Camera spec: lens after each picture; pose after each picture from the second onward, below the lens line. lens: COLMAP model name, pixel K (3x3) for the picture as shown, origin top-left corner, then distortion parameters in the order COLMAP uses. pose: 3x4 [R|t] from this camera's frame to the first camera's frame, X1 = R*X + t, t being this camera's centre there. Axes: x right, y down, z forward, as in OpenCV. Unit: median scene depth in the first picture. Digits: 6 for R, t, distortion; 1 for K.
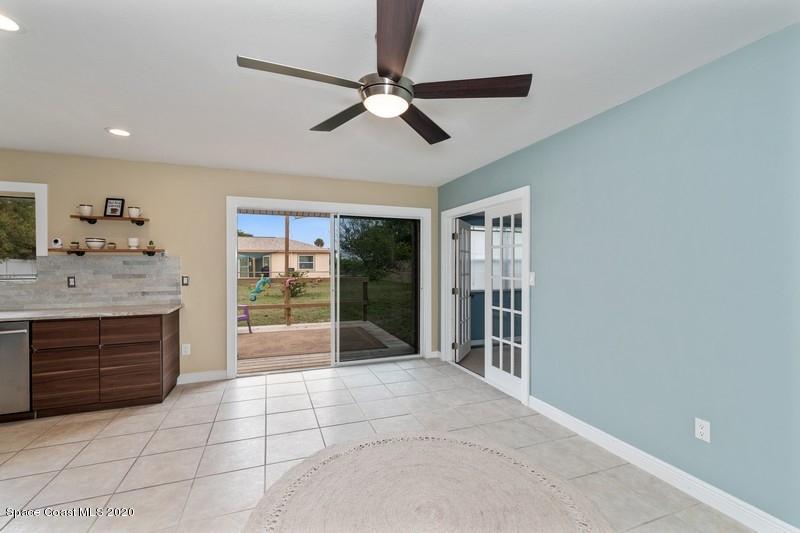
lens RADIAL K [[345.5, 0, 394.9], [0, 345.5, 264.5], [0, 0, 1]] dist [-0.000974, 0.001928]
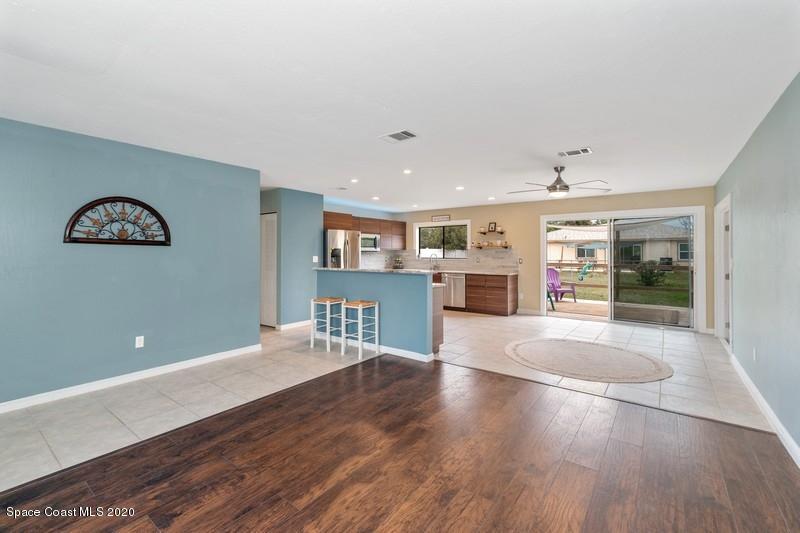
lens RADIAL K [[345.5, 0, 396.6], [0, 345.5, 255.8], [0, 0, 1]] dist [-0.000974, 0.001928]
pose [[0.534234, 0.008175, -0.845297, 0.725864], [-0.003176, 0.999966, 0.007664, 0.004146], [0.845331, -0.001410, 0.534242, -0.694031]]
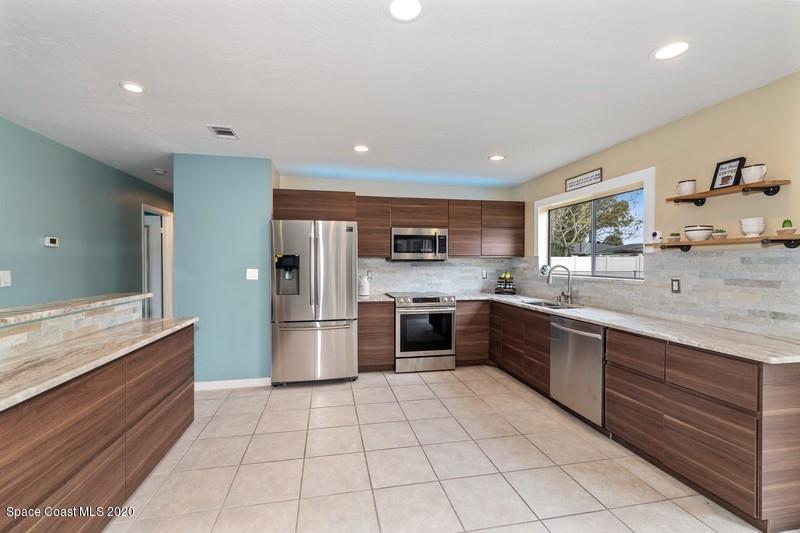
lens RADIAL K [[345.5, 0, 397.7], [0, 345.5, 266.7], [0, 0, 1]] dist [-0.000974, 0.001928]
pose [[-0.151720, 0.013676, -0.988329, -0.082740], [-0.003257, 0.999892, 0.014336, -0.001143], [0.988418, 0.005394, -0.151659, 0.492842]]
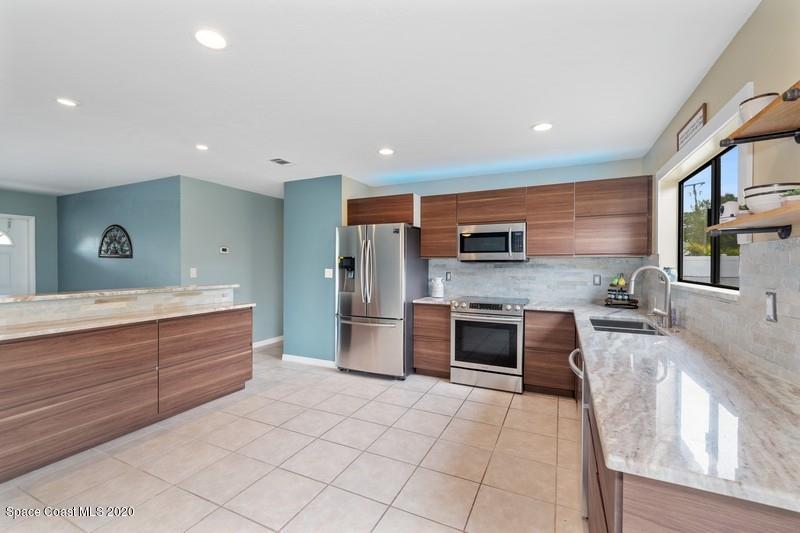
lens RADIAL K [[345.5, 0, 395.7], [0, 345.5, 266.6], [0, 0, 1]] dist [-0.000974, 0.001928]
pose [[-0.720669, 0.003377, -0.693271, -0.349362], [-0.002764, 0.999966, 0.007744, 0.003489], [0.693273, 0.007497, -0.720636, 0.958884]]
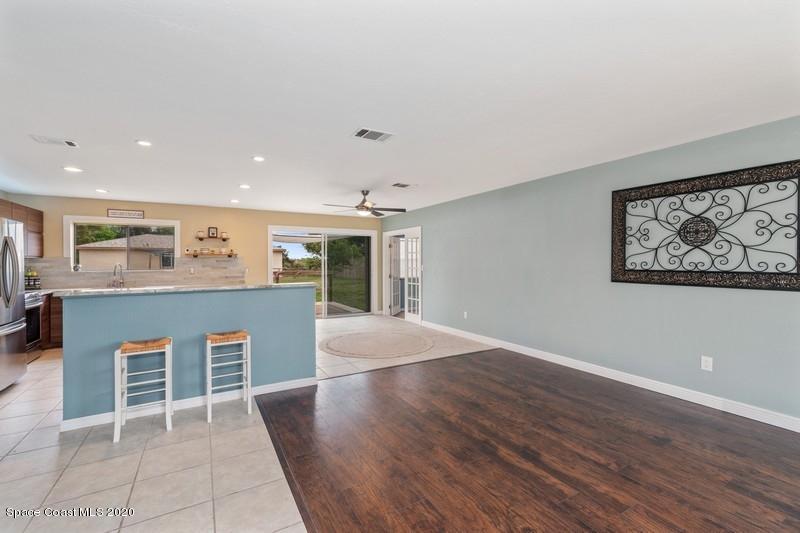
lens RADIAL K [[345.5, 0, 391.9], [0, 345.5, 263.3], [0, 0, 1]] dist [-0.000974, 0.001928]
pose [[0.988569, -0.003031, 0.150740, -0.119730], [0.002731, 0.999994, 0.002197, 0.005474], [-0.150745, -0.001760, 0.988571, -1.038188]]
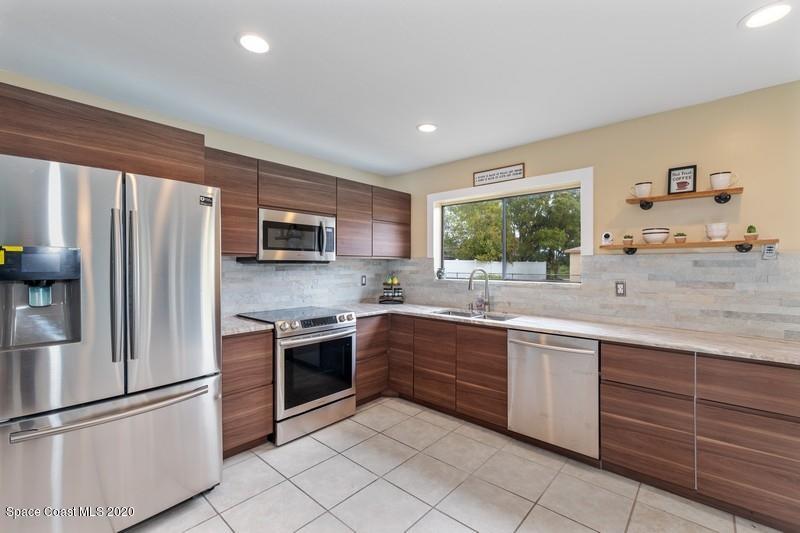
lens RADIAL K [[345.5, 0, 398.8], [0, 345.5, 265.4], [0, 0, 1]] dist [-0.000974, 0.001928]
pose [[0.464179, 0.003514, -0.885735, -0.473978], [-0.004007, 0.999990, 0.001868, -0.000515], [0.885732, 0.002683, 0.464188, 0.209953]]
